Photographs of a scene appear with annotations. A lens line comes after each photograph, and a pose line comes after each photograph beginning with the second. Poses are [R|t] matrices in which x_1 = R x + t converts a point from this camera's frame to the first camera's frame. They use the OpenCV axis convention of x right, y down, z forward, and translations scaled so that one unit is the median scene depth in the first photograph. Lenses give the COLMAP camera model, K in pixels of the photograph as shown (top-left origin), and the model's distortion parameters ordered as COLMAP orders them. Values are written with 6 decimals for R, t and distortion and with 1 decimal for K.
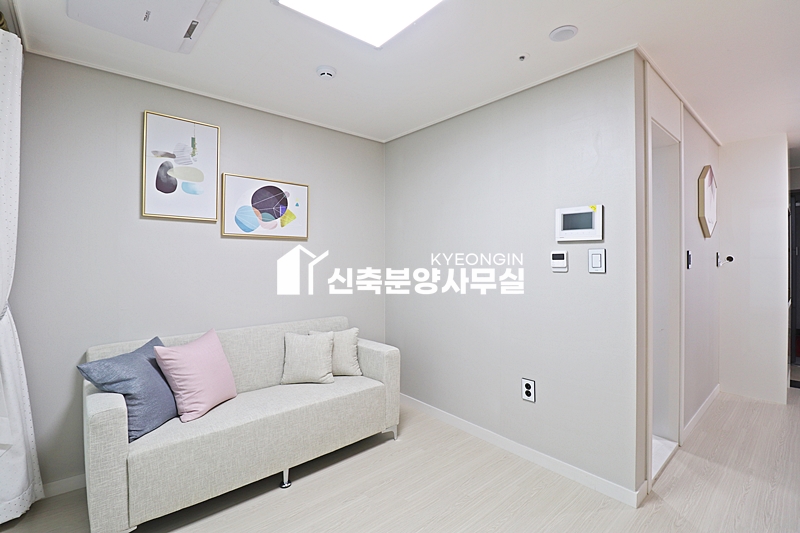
lens RADIAL K [[373.2, 0, 401.2], [0, 373.2, 261.1], [0, 0, 1]] dist [-0.002778, -0.004881]
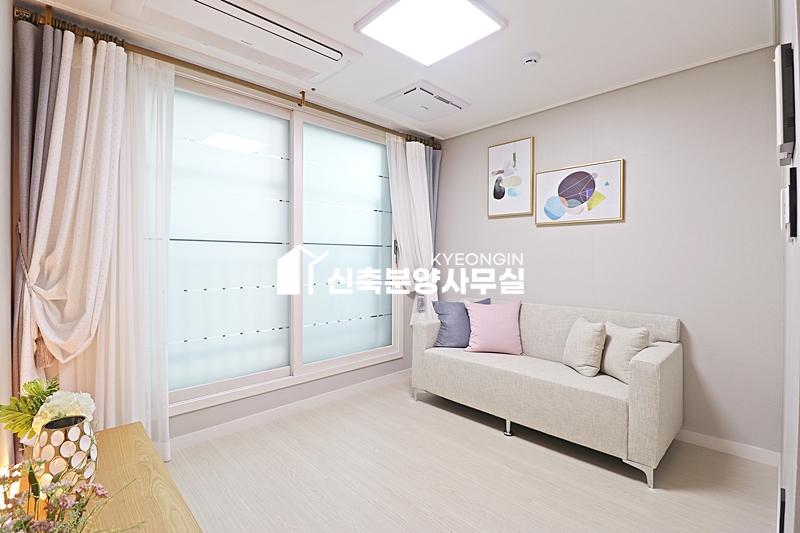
lens RADIAL K [[374.7, 0, 400.0], [0, 374.7, 266.5], [0, 0, 1]] dist [0.001356, -0.000151]
pose [[0.041647, 0.024124, -0.998841, 0.751215], [-0.003013, 0.999707, 0.024019, 0.039057], [0.999128, 0.002010, 0.041708, 0.534638]]
